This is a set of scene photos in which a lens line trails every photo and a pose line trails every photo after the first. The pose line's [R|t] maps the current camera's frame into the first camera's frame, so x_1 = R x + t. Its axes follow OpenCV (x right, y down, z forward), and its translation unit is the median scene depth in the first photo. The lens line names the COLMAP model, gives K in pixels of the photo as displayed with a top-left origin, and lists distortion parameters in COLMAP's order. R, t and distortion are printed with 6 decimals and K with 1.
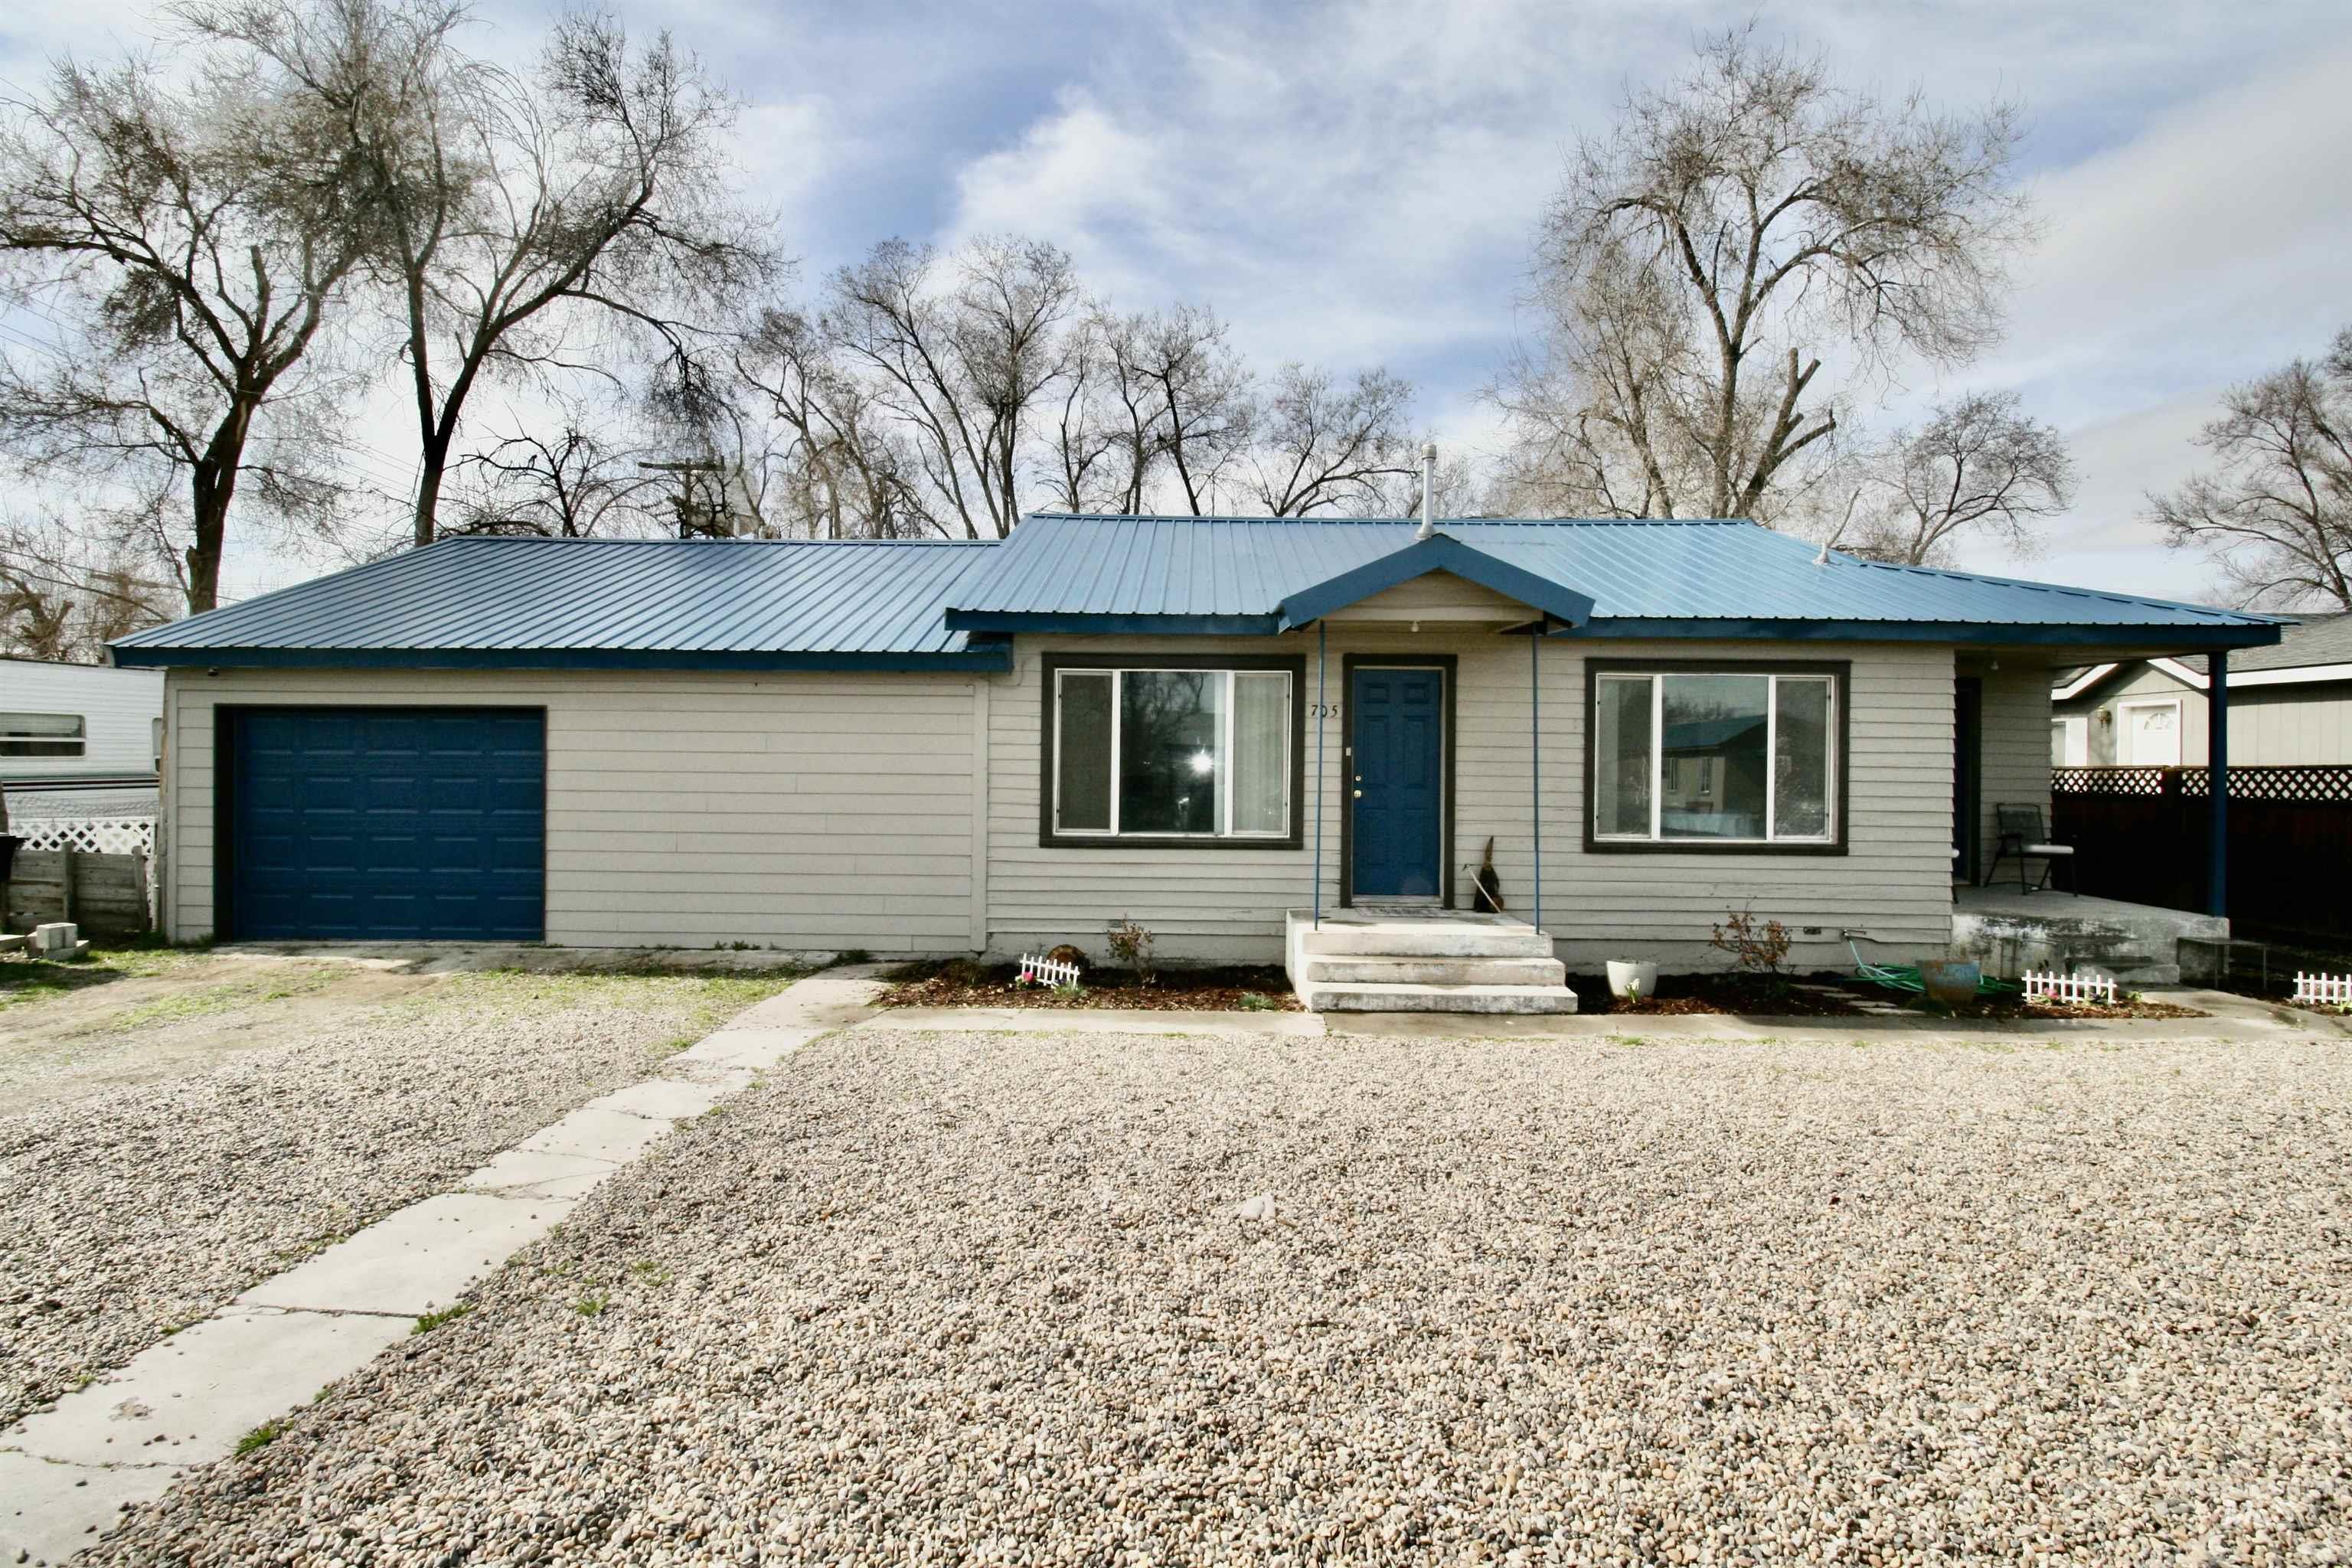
lens RADIAL K [[1102.2, 0, 1176.0], [0, 1102.2, 784.0], [0, 0, 1]] dist [0.014458, -0.020095]
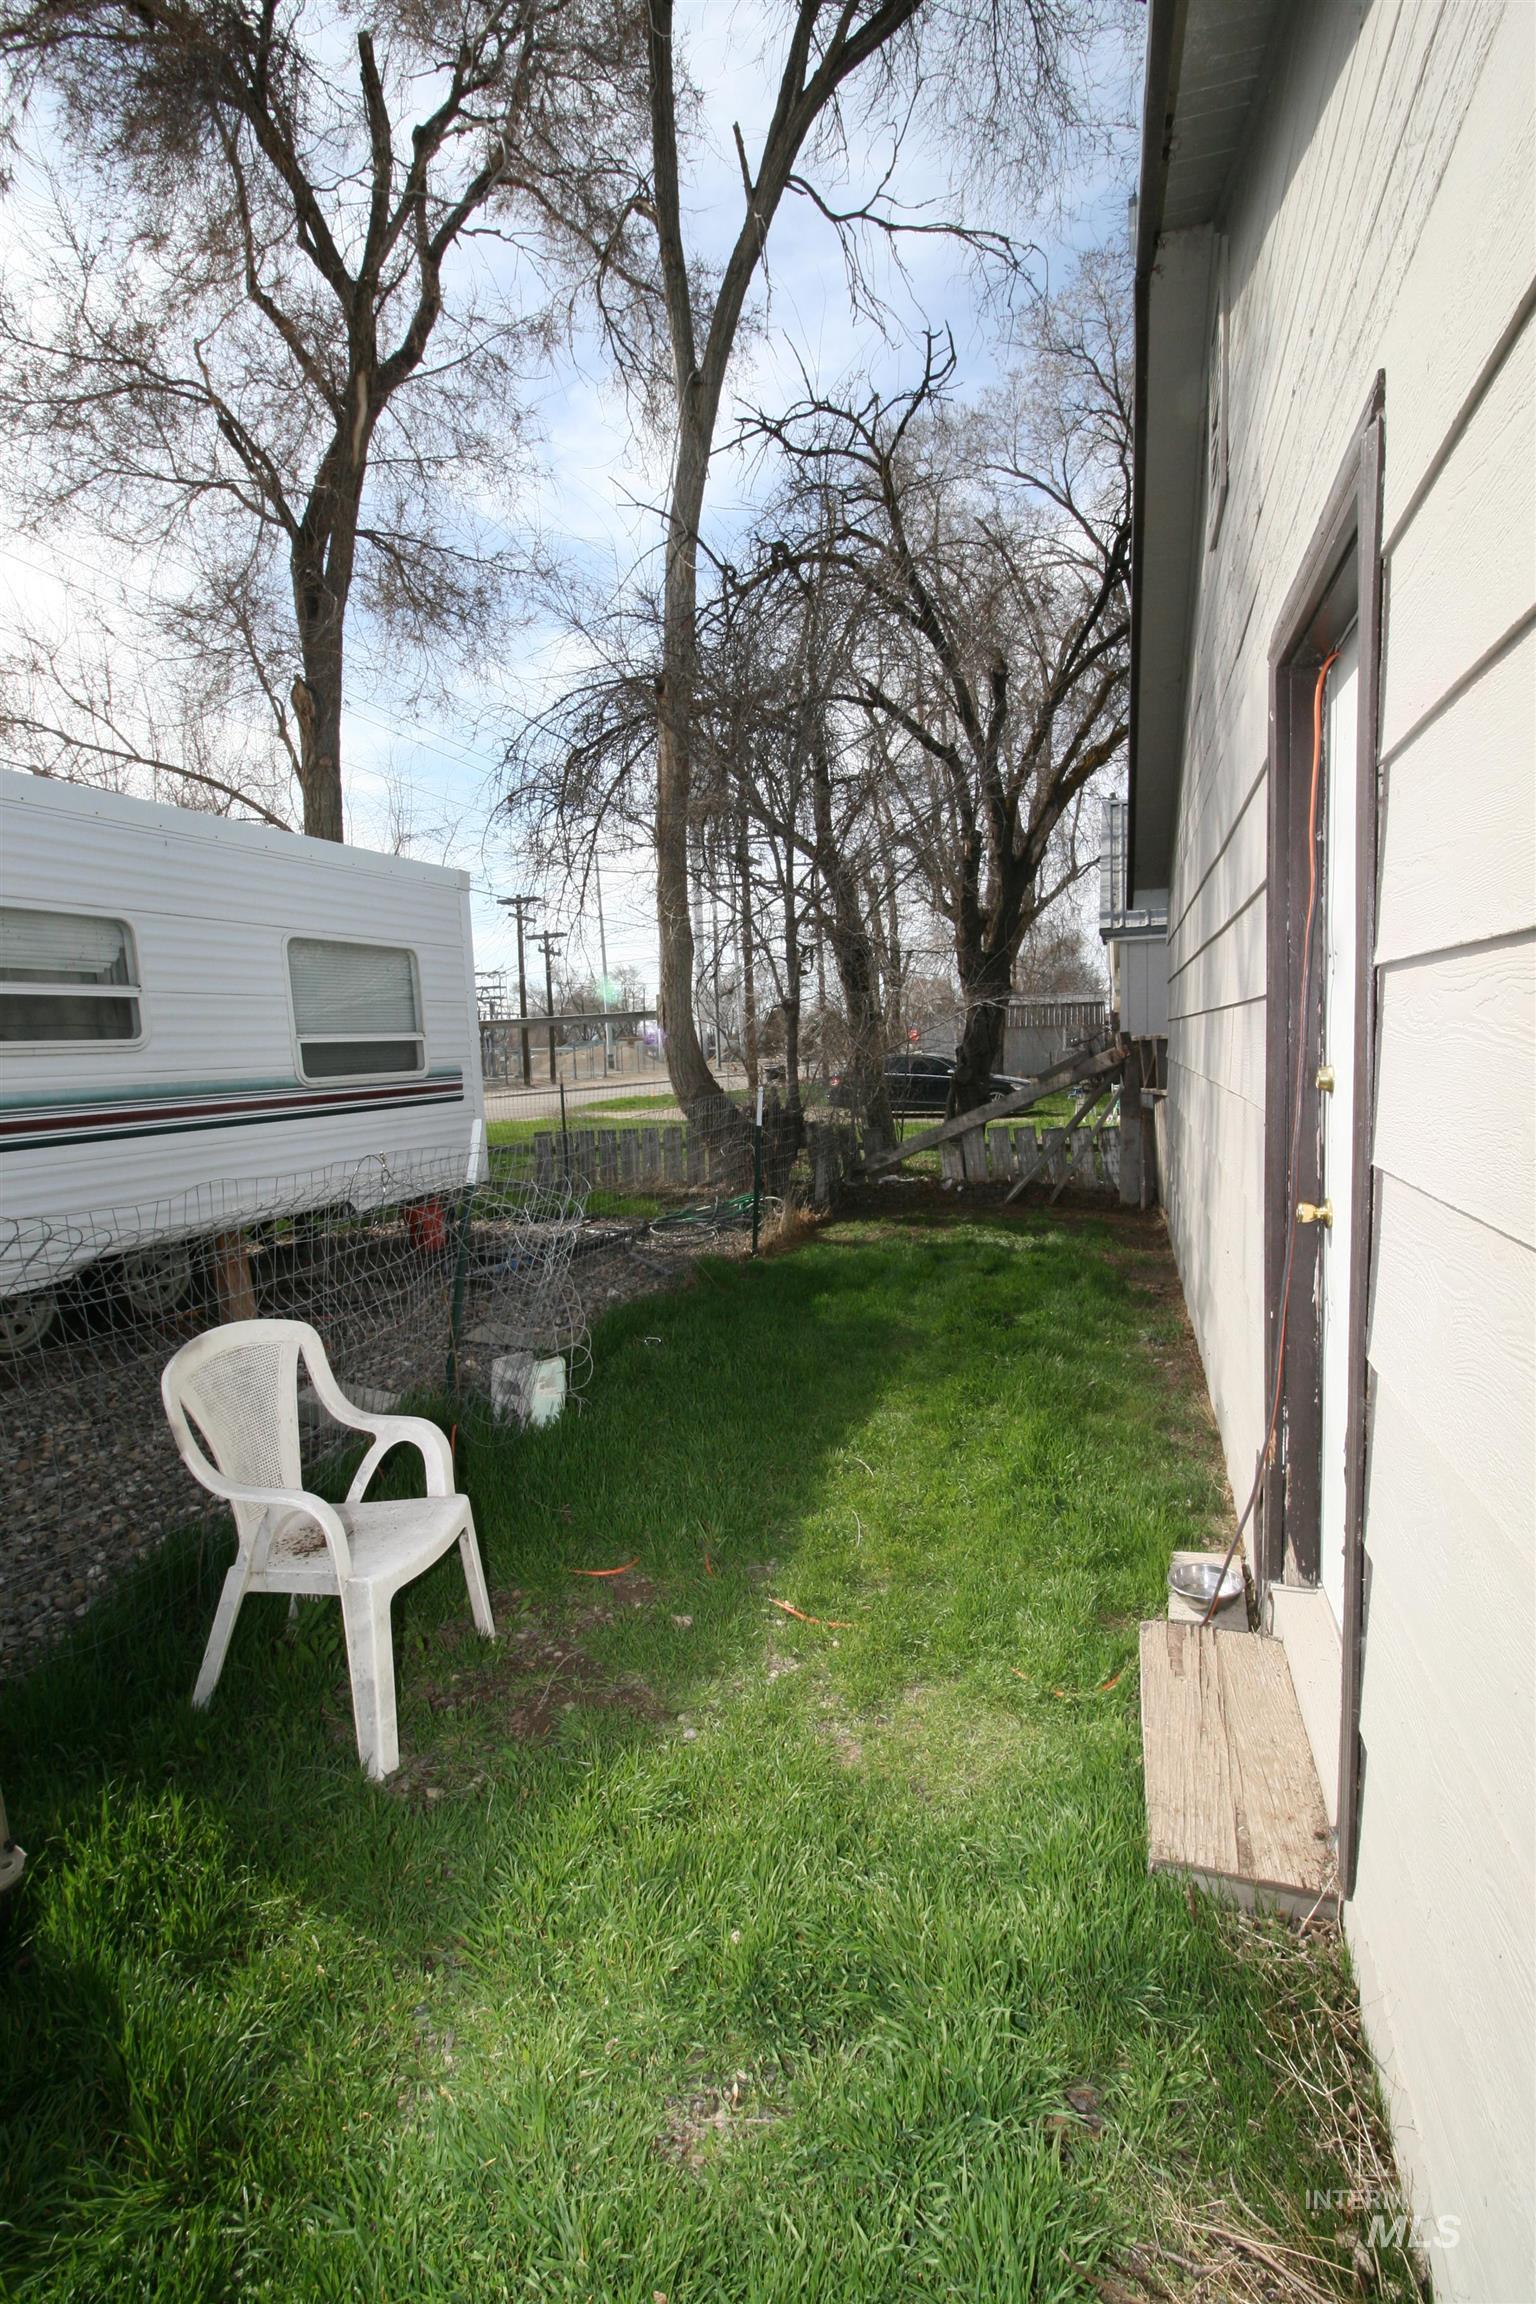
lens RADIAL K [[1079.7, 0, 767.6], [0, 1079.7, 1128.0], [0, 0, 1]] dist [0.014458, -0.020095]
pose [[0.955680, -0.033831, -0.292459, -0.508842], [0.052374, 0.997067, 0.055808, -0.006777], [0.289713, -0.068651, 0.954648, 0.522694]]
